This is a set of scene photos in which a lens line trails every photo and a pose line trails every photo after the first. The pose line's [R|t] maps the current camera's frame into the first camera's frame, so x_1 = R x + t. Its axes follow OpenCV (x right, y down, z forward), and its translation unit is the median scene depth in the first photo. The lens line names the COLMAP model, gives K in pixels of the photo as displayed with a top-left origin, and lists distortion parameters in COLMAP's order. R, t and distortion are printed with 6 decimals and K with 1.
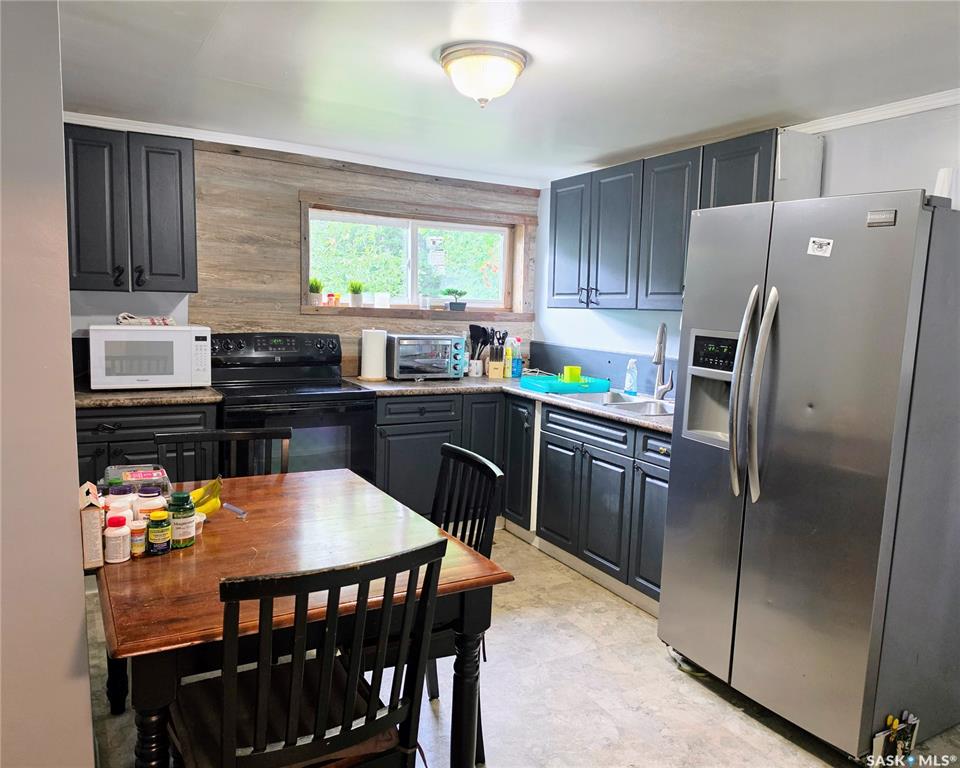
lens RADIAL K [[708.4, 0, 482.2], [0, 708.4, 382.9], [0, 0, 1]] dist [0.054483, -0.055107]
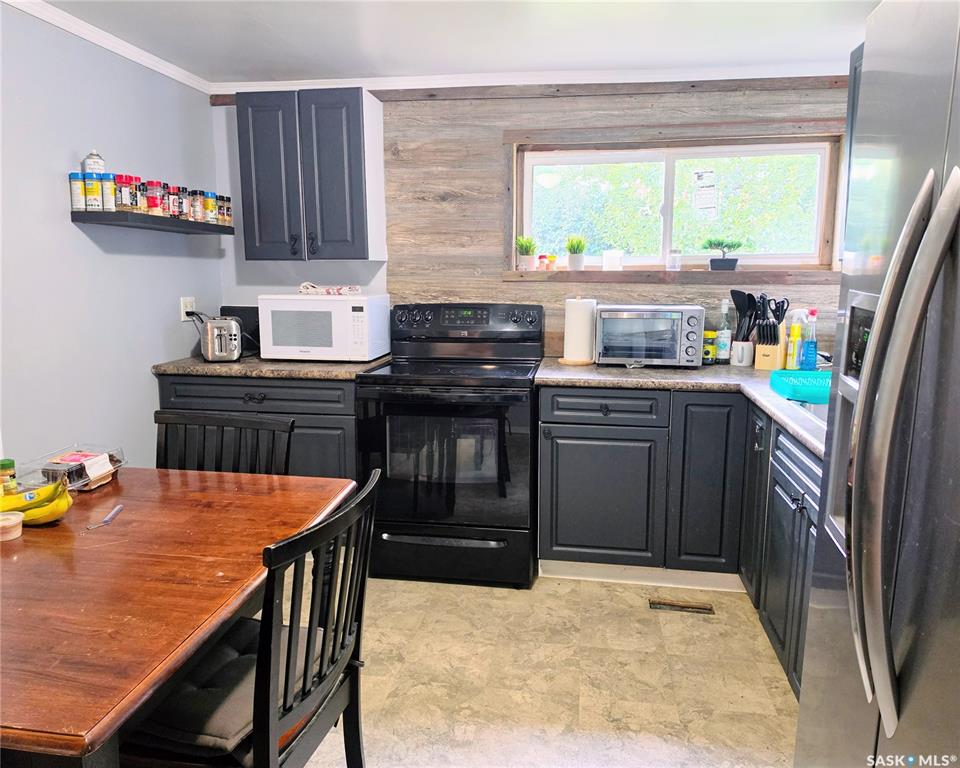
lens RADIAL K [[708.4, 0, 476.3], [0, 708.4, 382.9], [0, 0, 1]] dist [0.054483, -0.055107]
pose [[0.775304, 0.065145, -0.628220, 0.256653], [-0.045423, 0.997842, 0.047416, -0.014892], [0.629953, -0.008226, 0.776590, 0.330149]]
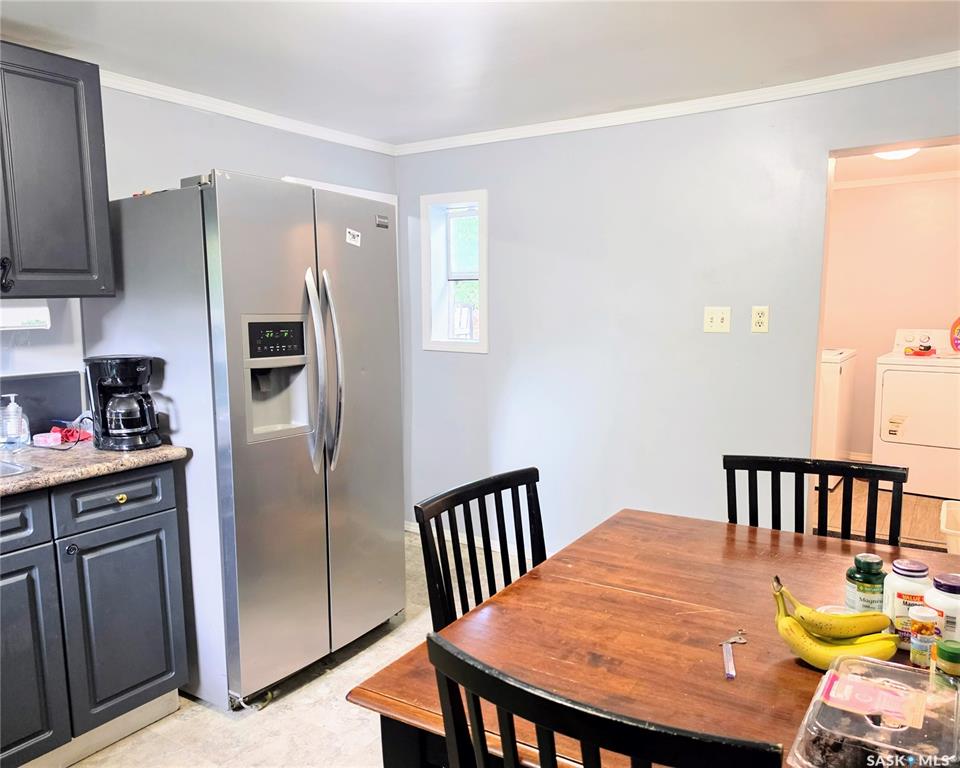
lens RADIAL K [[708.4, 0, 480.4], [0, 708.4, 392.3], [0, 0, 1]] dist [0.054483, -0.055107]
pose [[-0.440228, -0.132372, 0.888075, -0.385089], [0.113566, 0.972921, 0.201314, -0.081261], [-0.890675, 0.189479, -0.413274, 0.720225]]
